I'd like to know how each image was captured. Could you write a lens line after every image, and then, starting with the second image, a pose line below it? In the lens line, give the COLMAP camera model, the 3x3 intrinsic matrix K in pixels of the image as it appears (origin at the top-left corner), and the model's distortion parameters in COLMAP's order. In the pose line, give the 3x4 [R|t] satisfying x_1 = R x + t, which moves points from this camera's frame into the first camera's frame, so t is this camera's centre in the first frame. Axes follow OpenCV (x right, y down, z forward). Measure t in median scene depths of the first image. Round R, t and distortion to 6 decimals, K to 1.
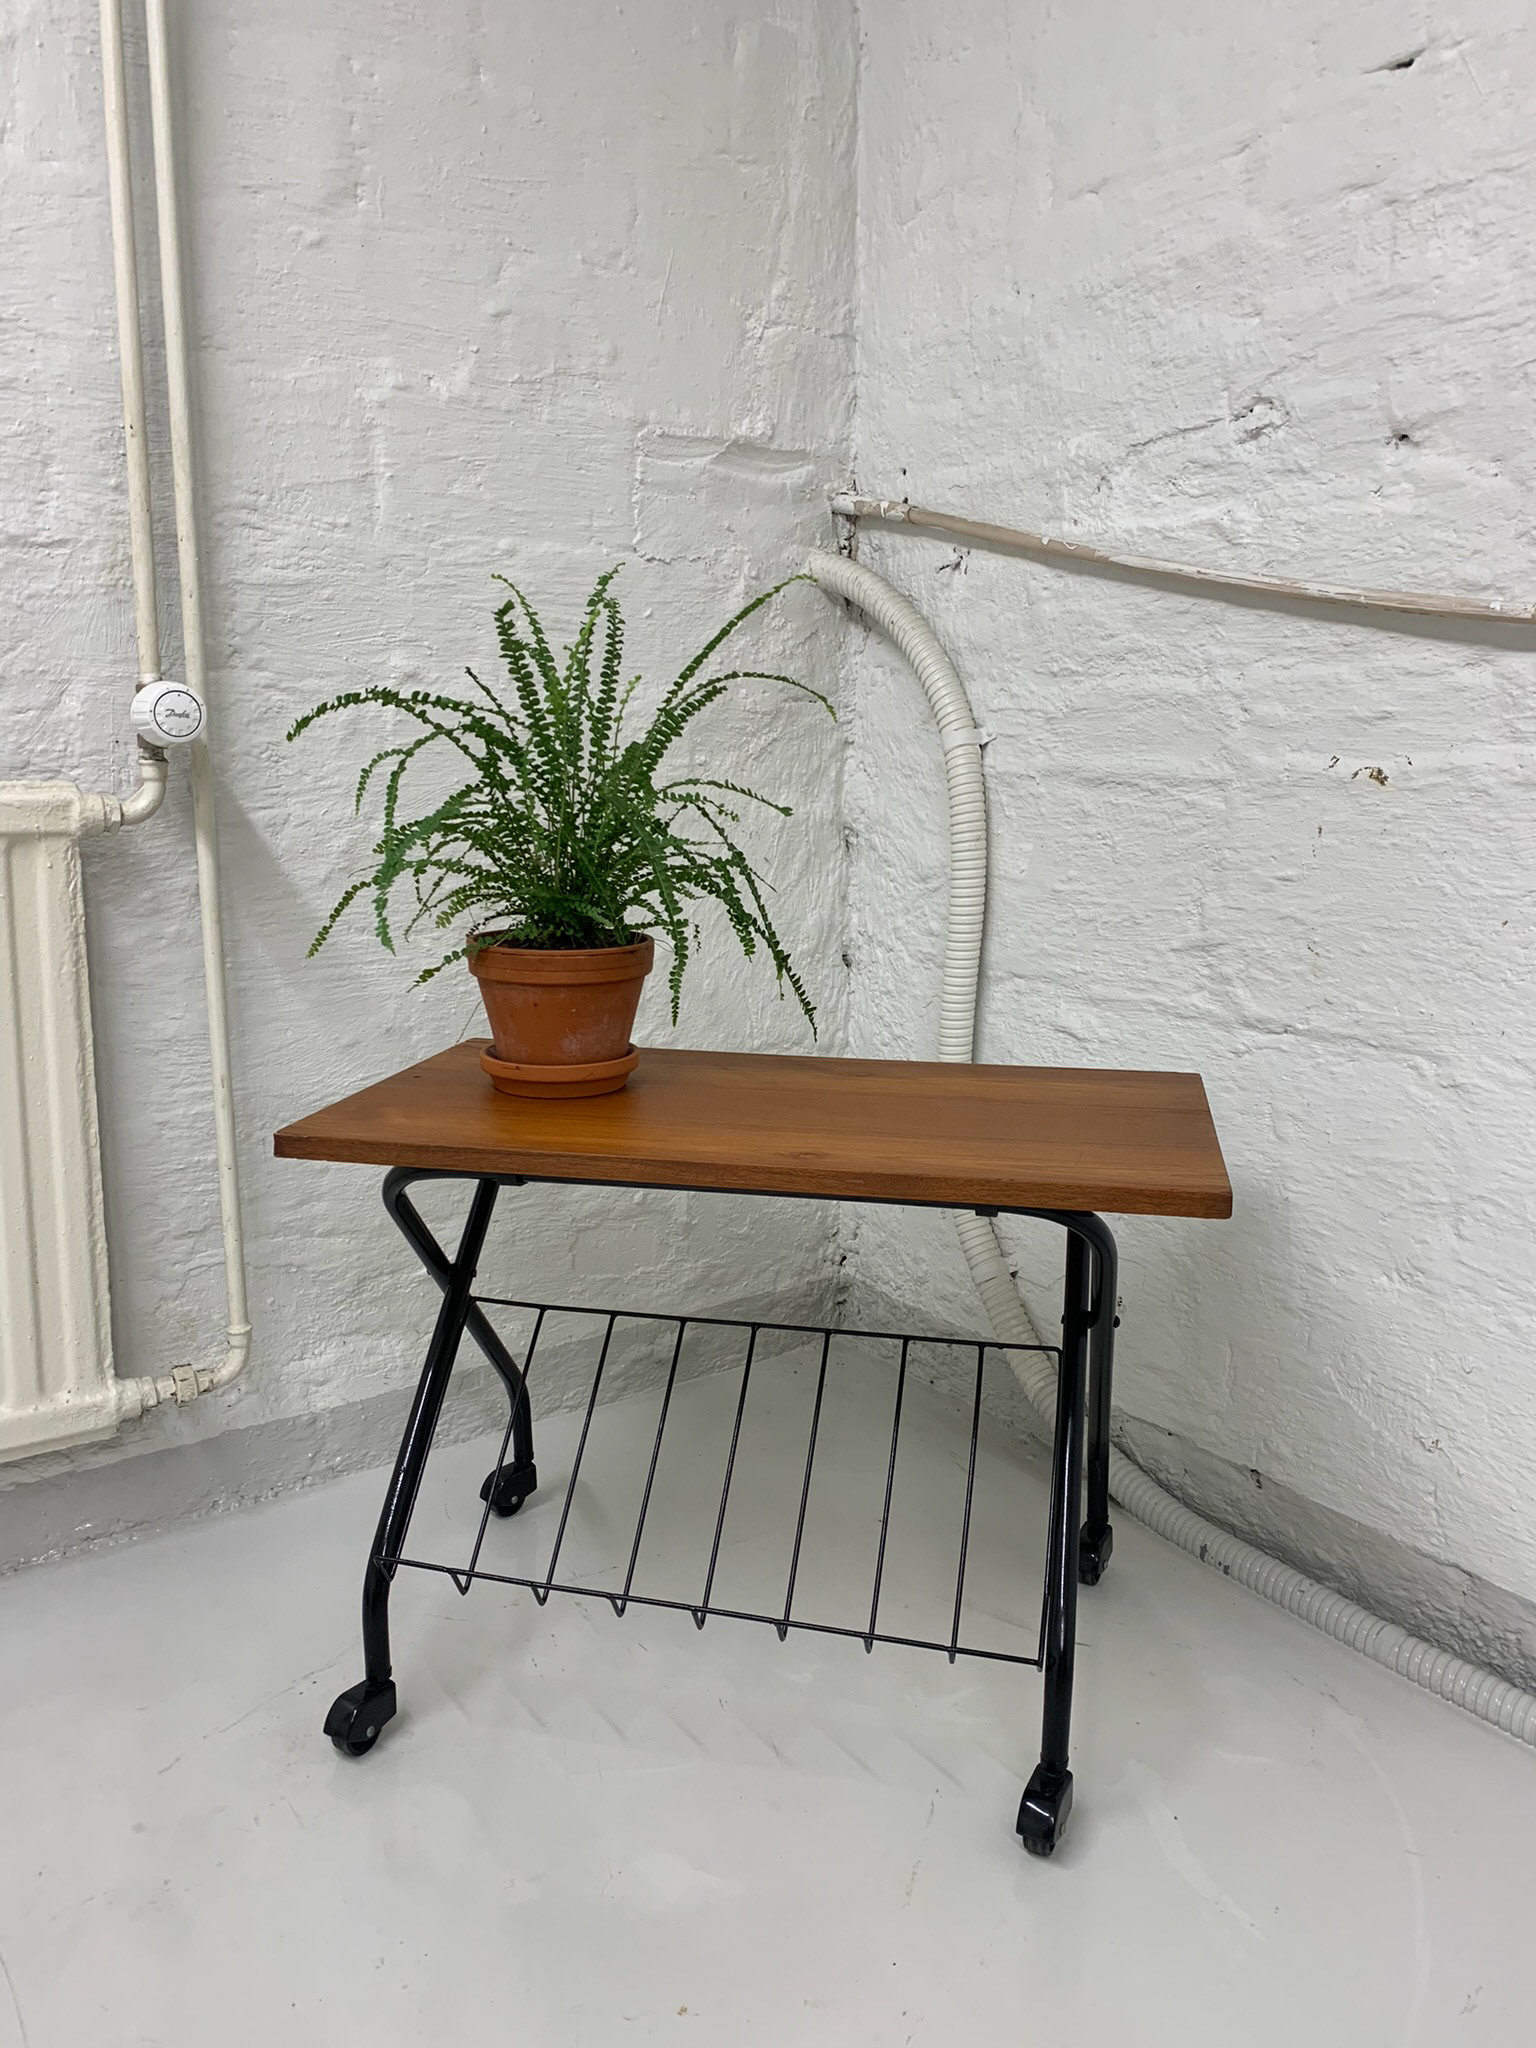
lens RADIAL K [[1571.1, 0, 772.4], [0, 1571.1, 1032.3], [0, 0, 1]] dist [0.004172, 0.013071]
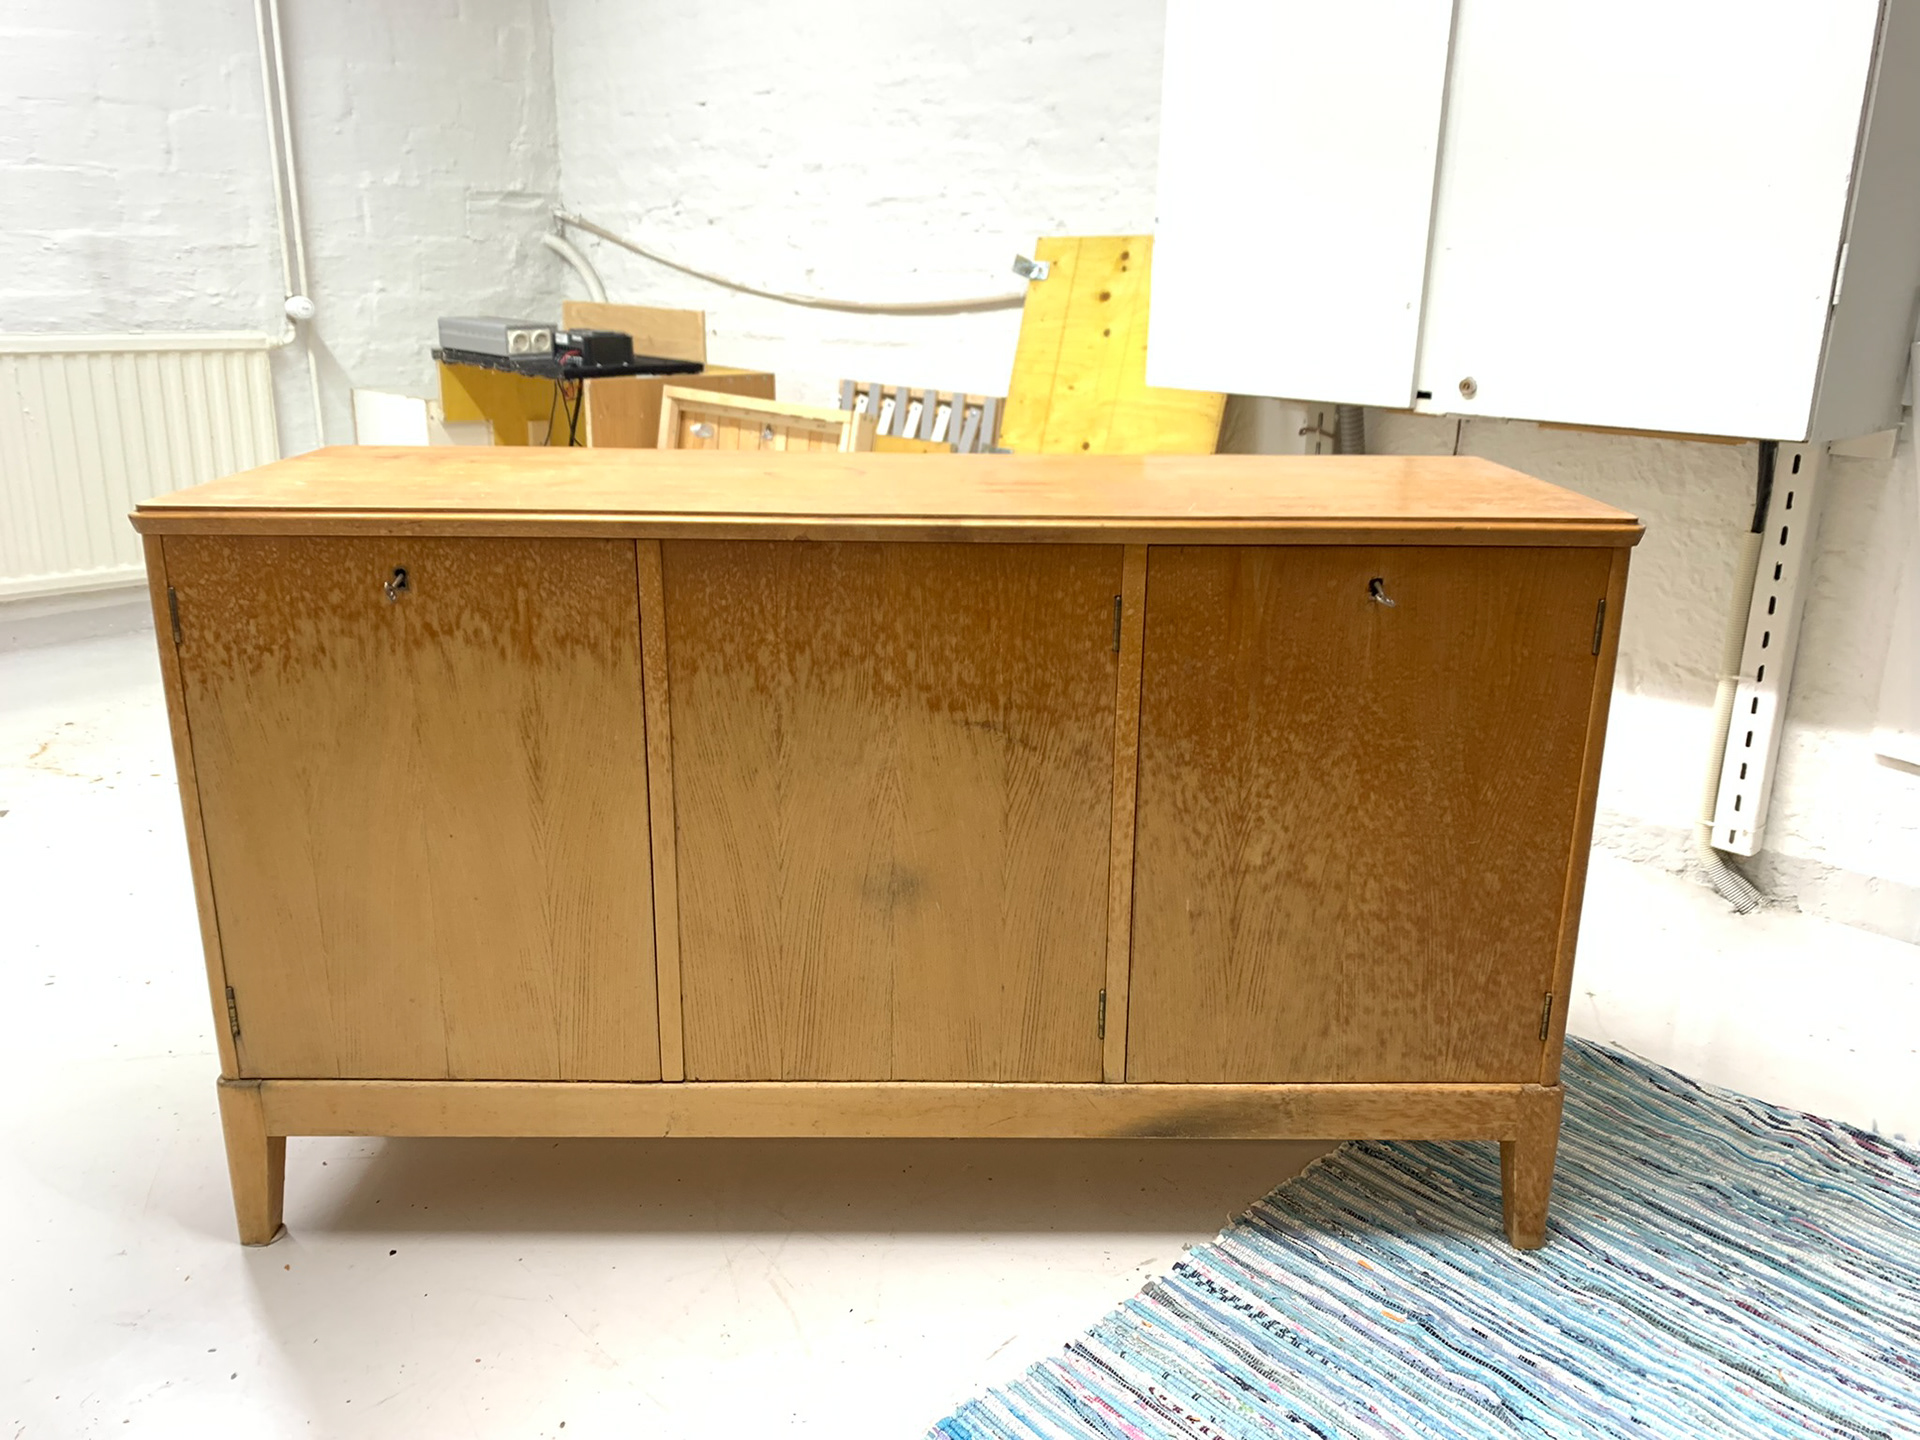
lens RADIAL K [[1472.9, 0, 948.7], [0, 1472.9, 705.7], [0, 0, 1]] dist [0.004172, 0.013071]
pose [[0.987841, -0.033305, 0.151856, 0.321607], [0.015329, 0.992890, 0.118045, 0.198085], [-0.154707, -0.114282, 0.981328, -1.716260]]
